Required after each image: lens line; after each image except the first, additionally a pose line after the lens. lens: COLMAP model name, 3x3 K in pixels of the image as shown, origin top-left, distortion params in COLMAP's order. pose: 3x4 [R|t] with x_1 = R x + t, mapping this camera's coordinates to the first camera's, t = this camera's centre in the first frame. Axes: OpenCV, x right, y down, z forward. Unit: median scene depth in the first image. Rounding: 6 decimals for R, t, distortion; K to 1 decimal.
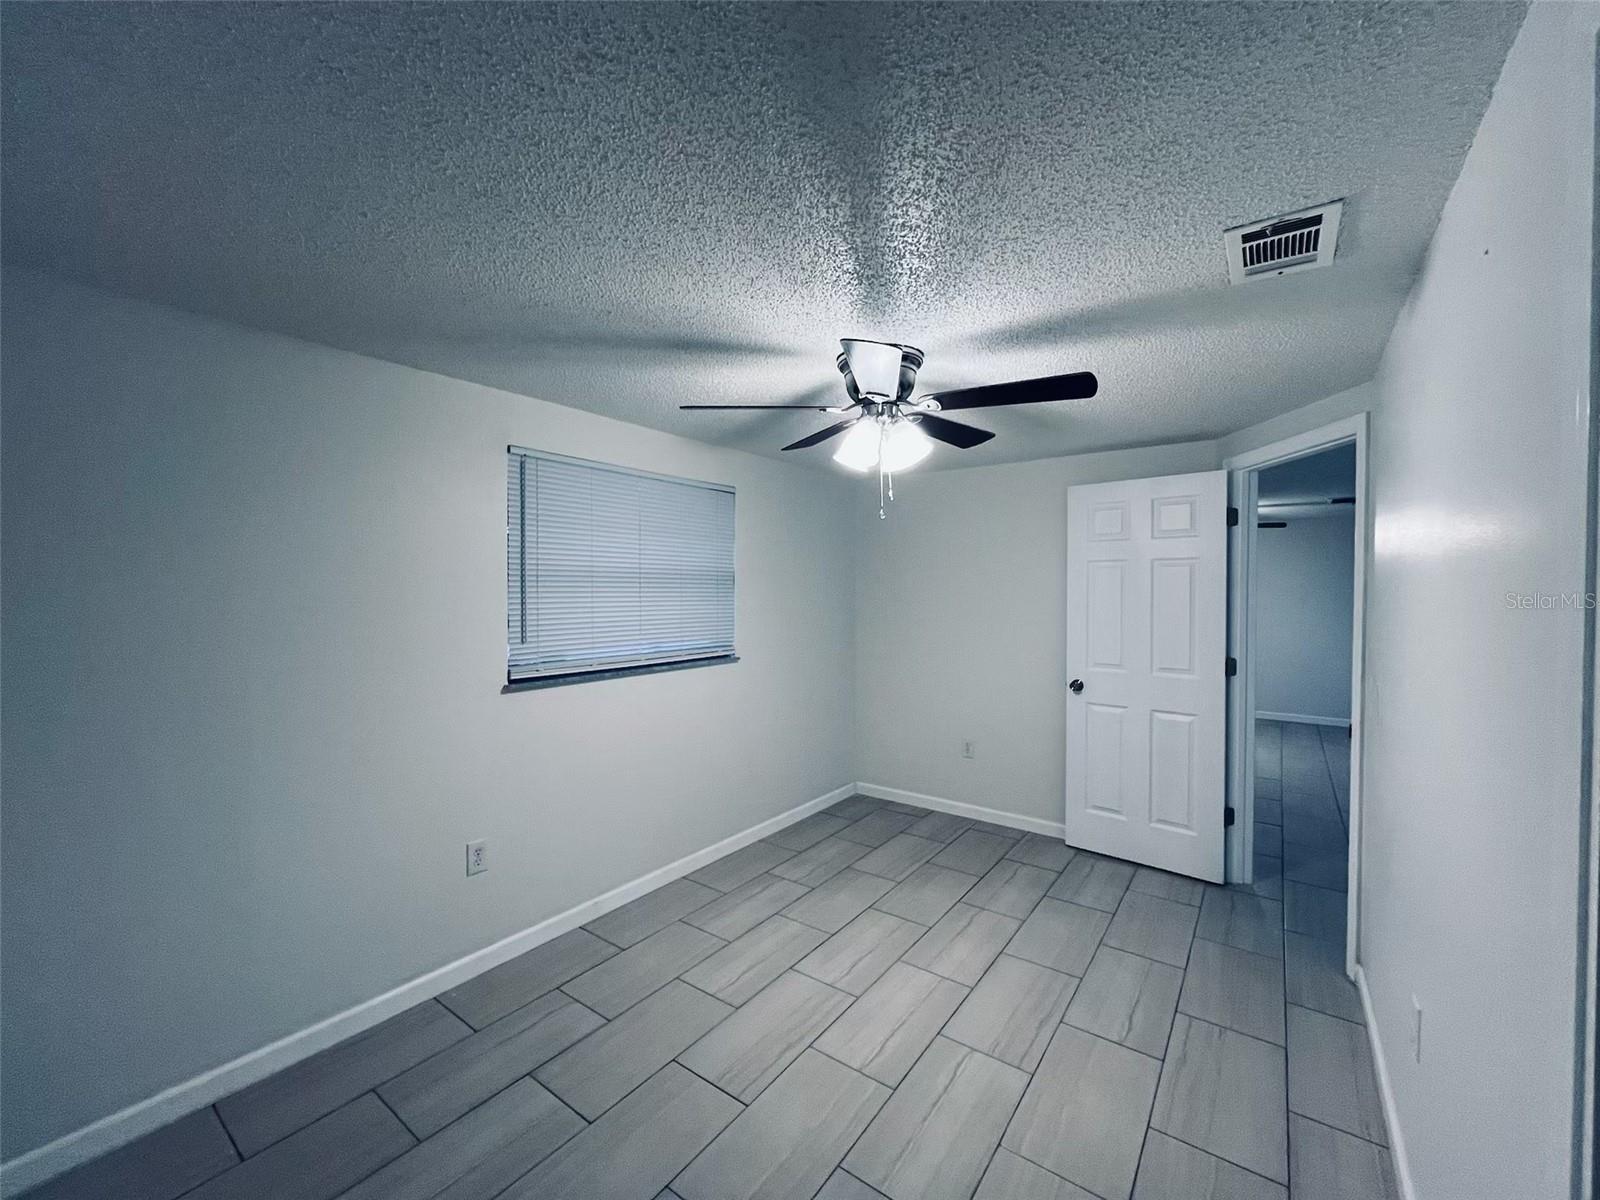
lens RADIAL K [[651.6, 0, 803.9], [0, 651.6, 591.5], [0, 0, 1]] dist [-0.002610, 0.000174]
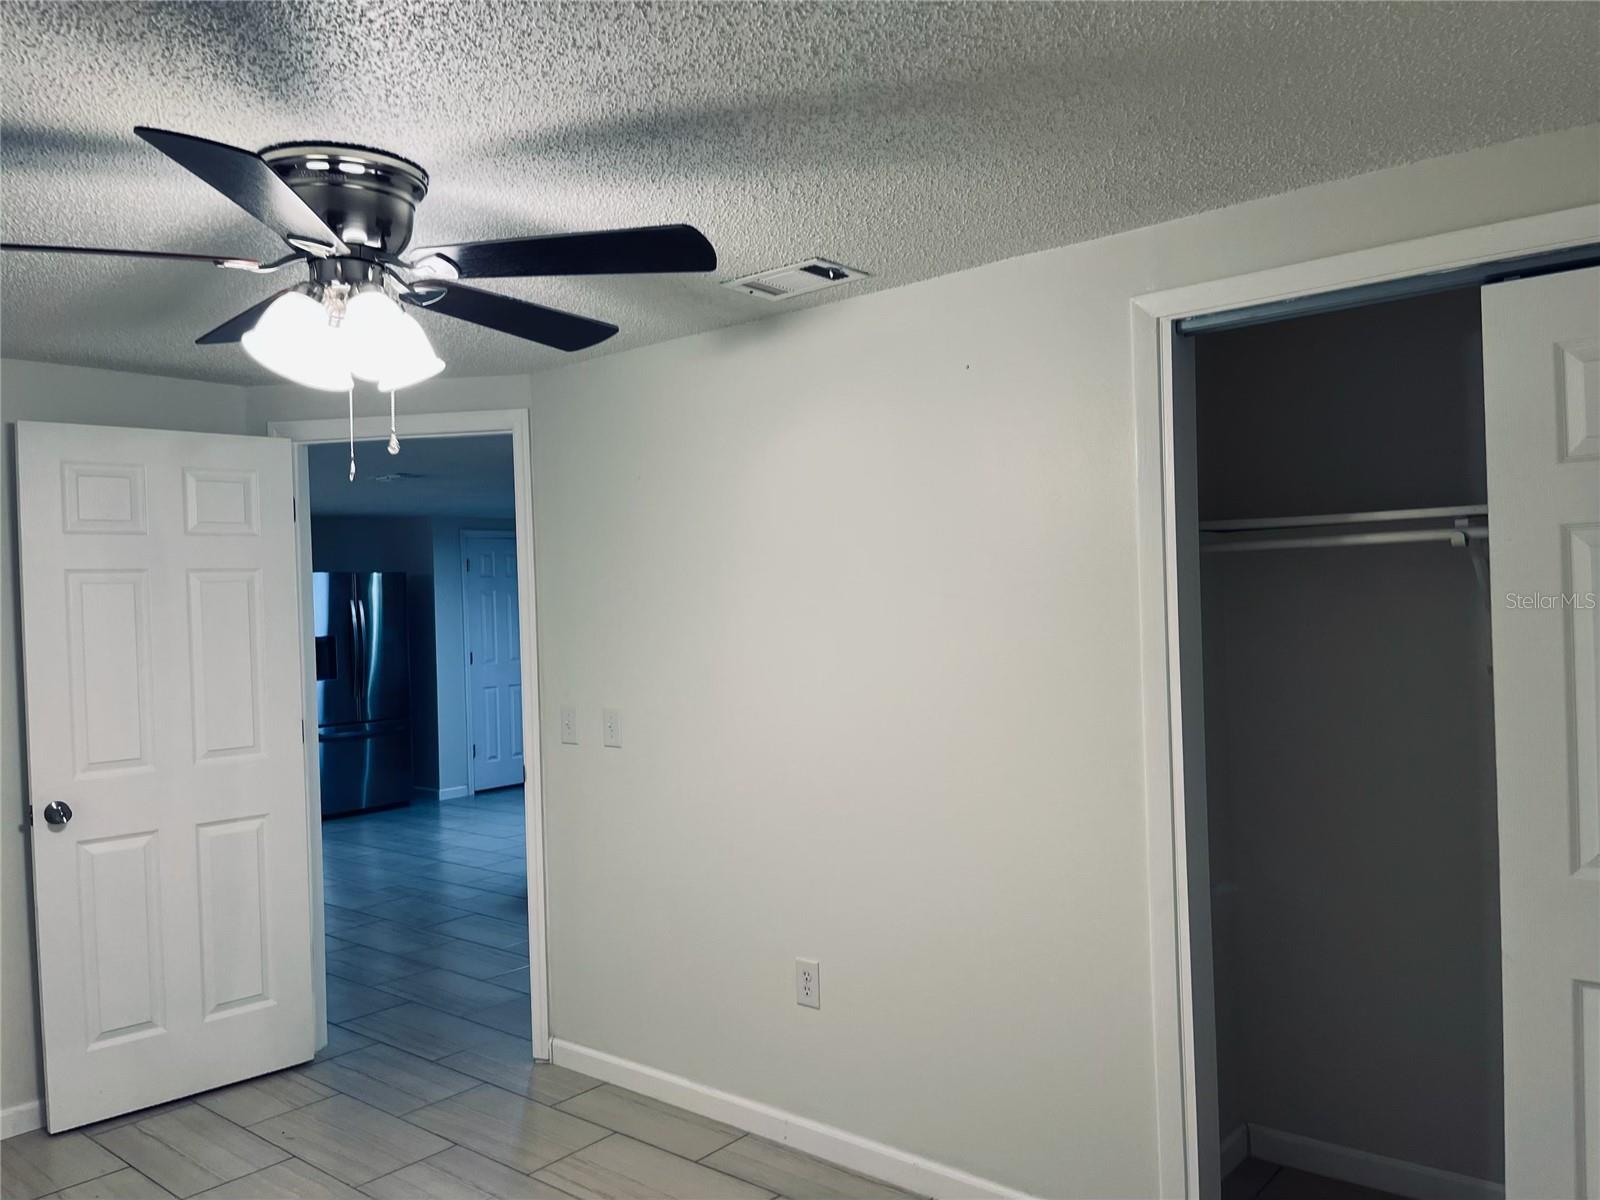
lens RADIAL K [[1207.1, 0, 791.5], [0, 1207.1, 594.7], [0, 0, 1]] dist [0.076951, -0.100986]
pose [[0.071404, 0.002060, 0.997445, -0.550710], [0.036947, 0.999306, -0.004709, -0.001313], [-0.996763, 0.037189, 0.071278, 0.389419]]
